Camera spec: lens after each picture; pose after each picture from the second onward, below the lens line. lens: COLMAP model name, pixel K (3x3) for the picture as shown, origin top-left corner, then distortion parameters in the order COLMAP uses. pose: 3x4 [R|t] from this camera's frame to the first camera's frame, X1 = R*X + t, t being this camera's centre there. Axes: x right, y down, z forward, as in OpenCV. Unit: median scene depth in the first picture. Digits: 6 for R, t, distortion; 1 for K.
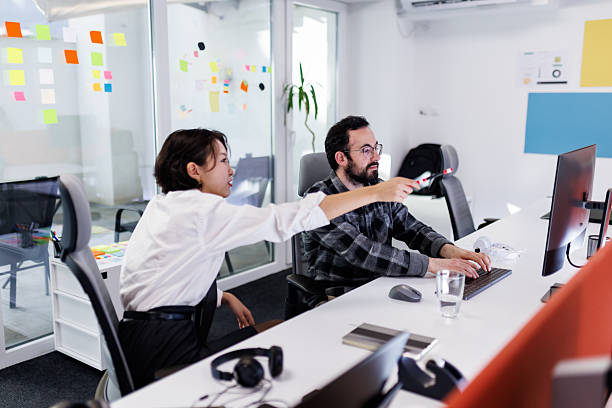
lens RADIAL K [[610.1, 0, 324.6], [0, 610.1, 198.5], [0, 0, 1]] dist [-0.002268, 0.000000]
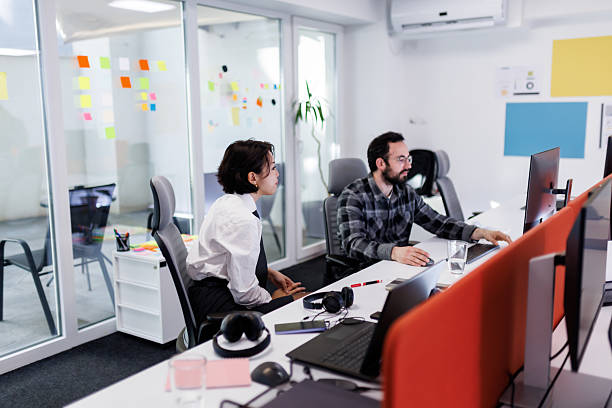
lens RADIAL K [[635.0, 0, 327.2], [0, 635.0, 198.2], [0, 0, 1]] dist [0.004129, 0.000000]
pose [[0.998569, -0.021455, 0.048986, -0.074475], [0.022101, 0.999675, -0.012679, 0.013613], [-0.048698, 0.013743, 0.998719, -0.201905]]
